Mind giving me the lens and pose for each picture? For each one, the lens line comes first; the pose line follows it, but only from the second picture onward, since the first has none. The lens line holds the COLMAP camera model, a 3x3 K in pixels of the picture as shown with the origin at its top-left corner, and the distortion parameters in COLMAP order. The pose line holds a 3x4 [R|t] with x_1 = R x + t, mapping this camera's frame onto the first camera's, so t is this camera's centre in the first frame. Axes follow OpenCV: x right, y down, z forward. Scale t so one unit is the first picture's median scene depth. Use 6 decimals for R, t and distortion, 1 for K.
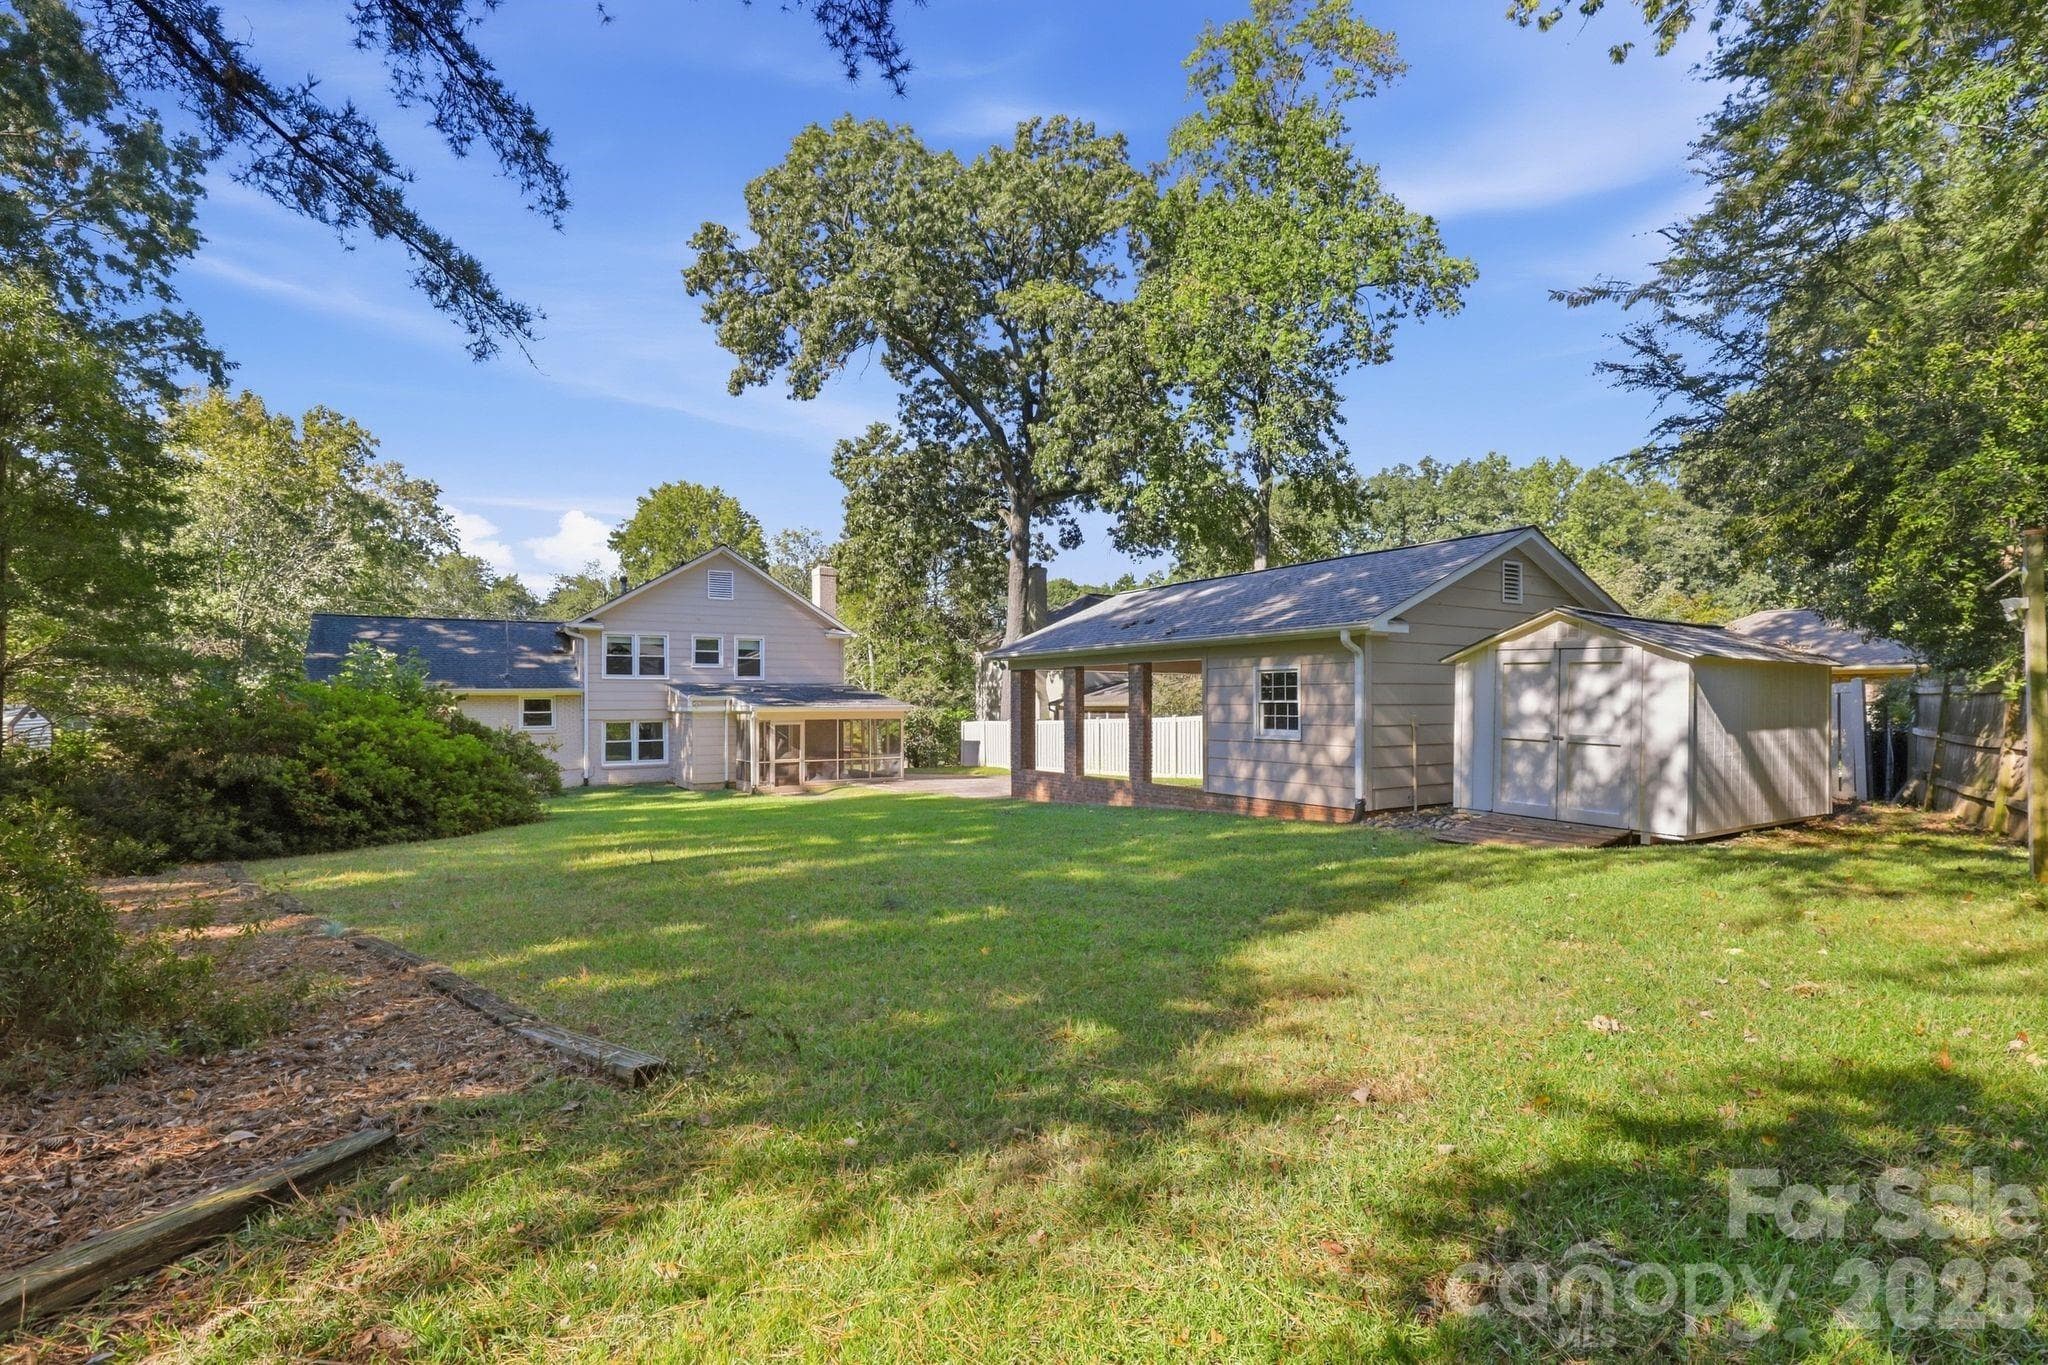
lens RADIAL K [[937.4, 0, 1046.6], [0, 937.4, 699.9], [0, 0, 1]] dist [0.000259, 0.000069]
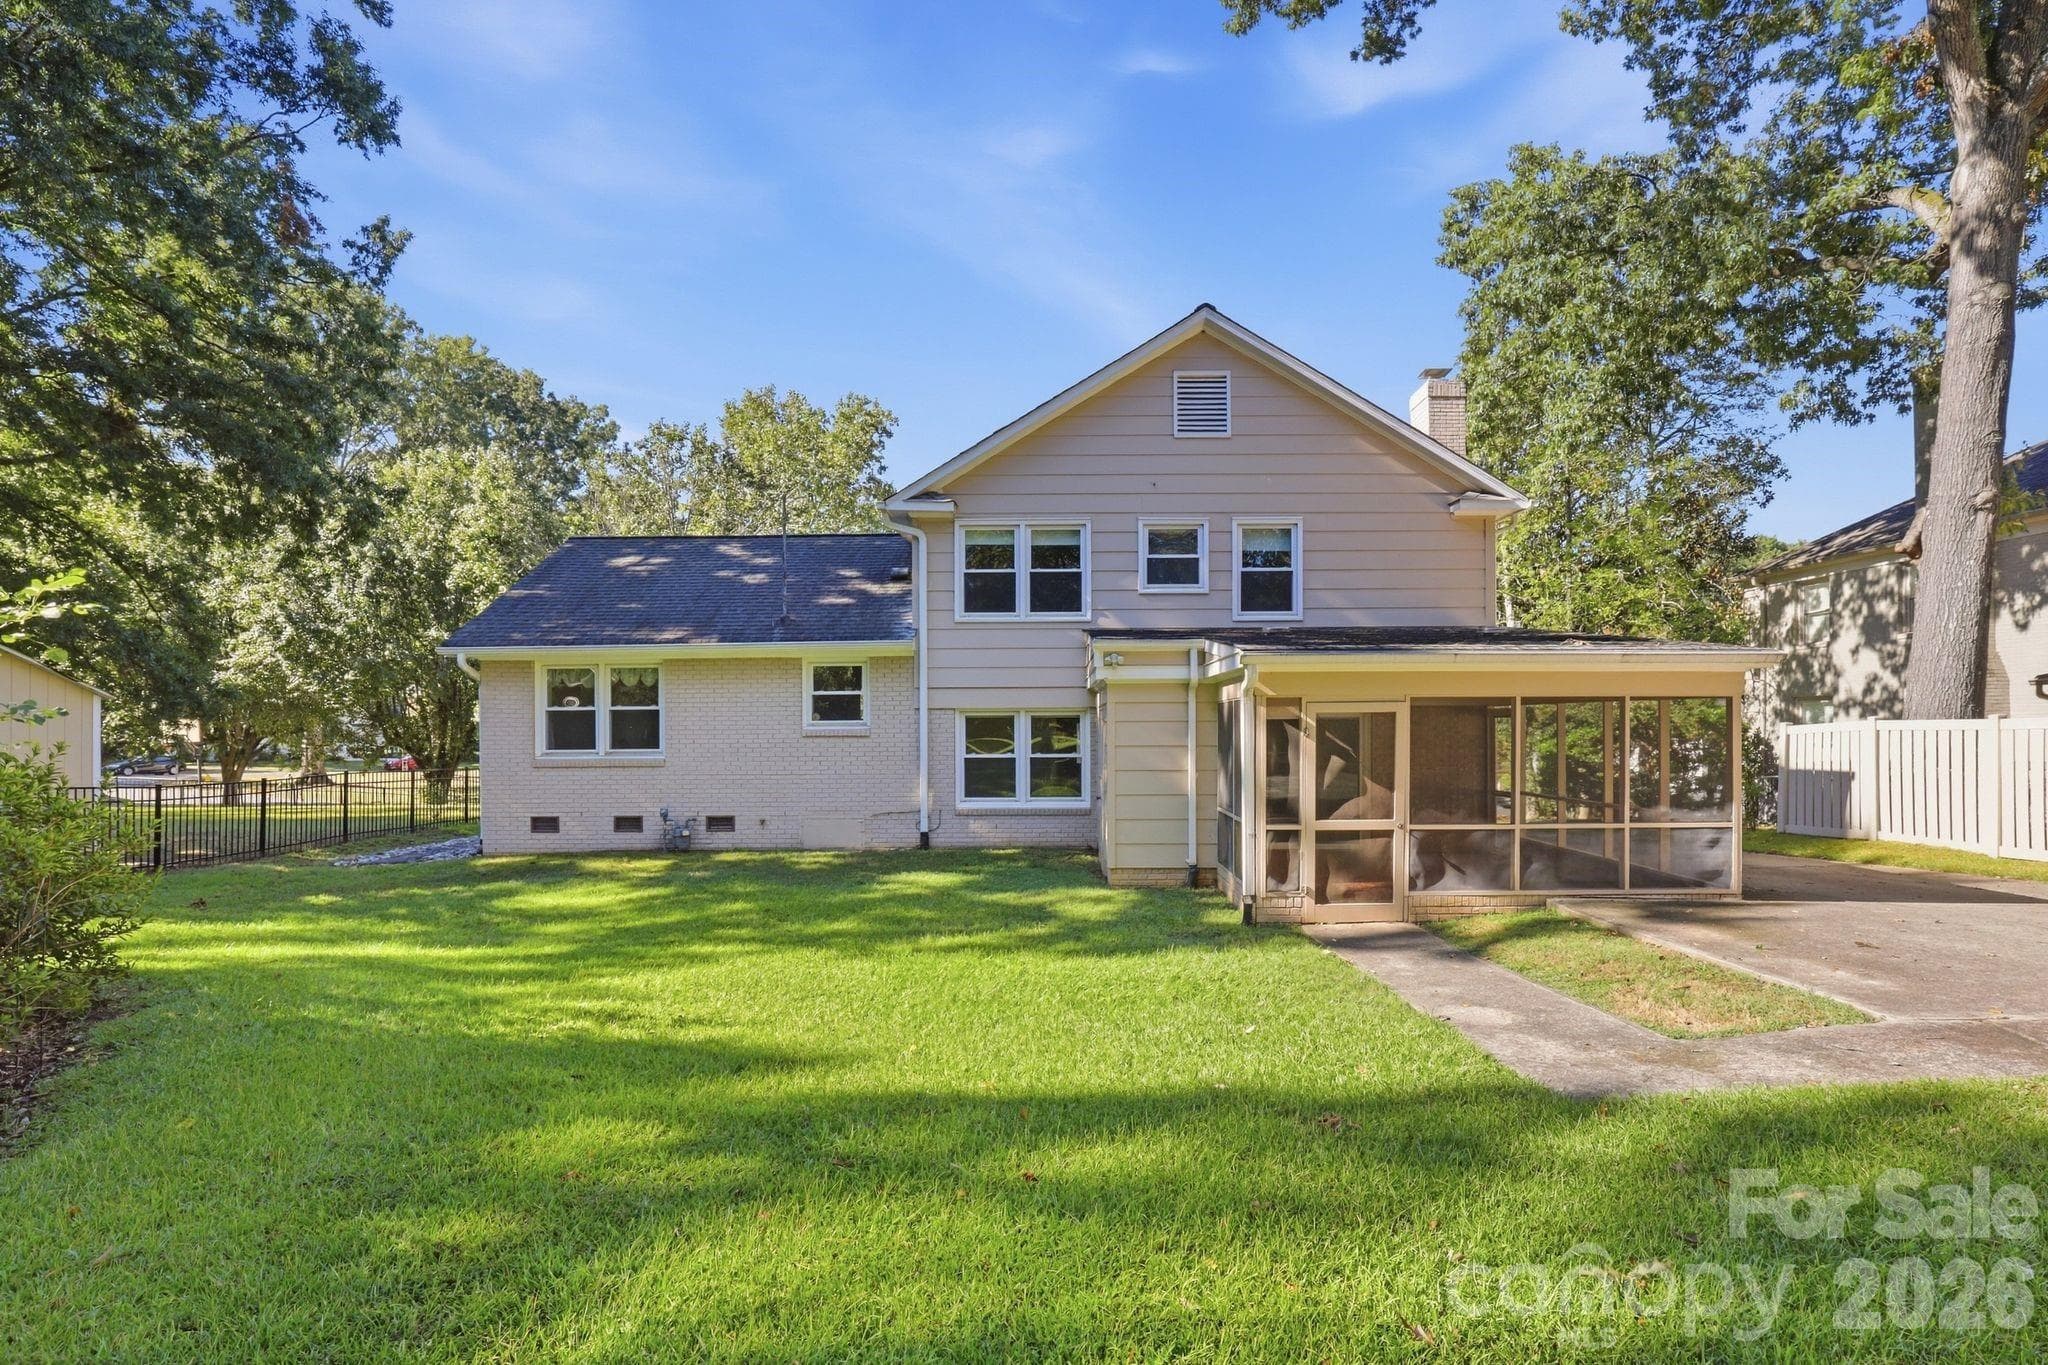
lens RADIAL K [[937.4, 0, 1046.6], [0, 937.4, 699.9], [0, 0, 1]] dist [0.000259, 0.000069]
pose [[0.825816, -0.015696, -0.563722, -0.170208], [0.006398, 0.999809, -0.018465, 0.025562], [0.563904, 0.011642, 0.825758, 0.631056]]
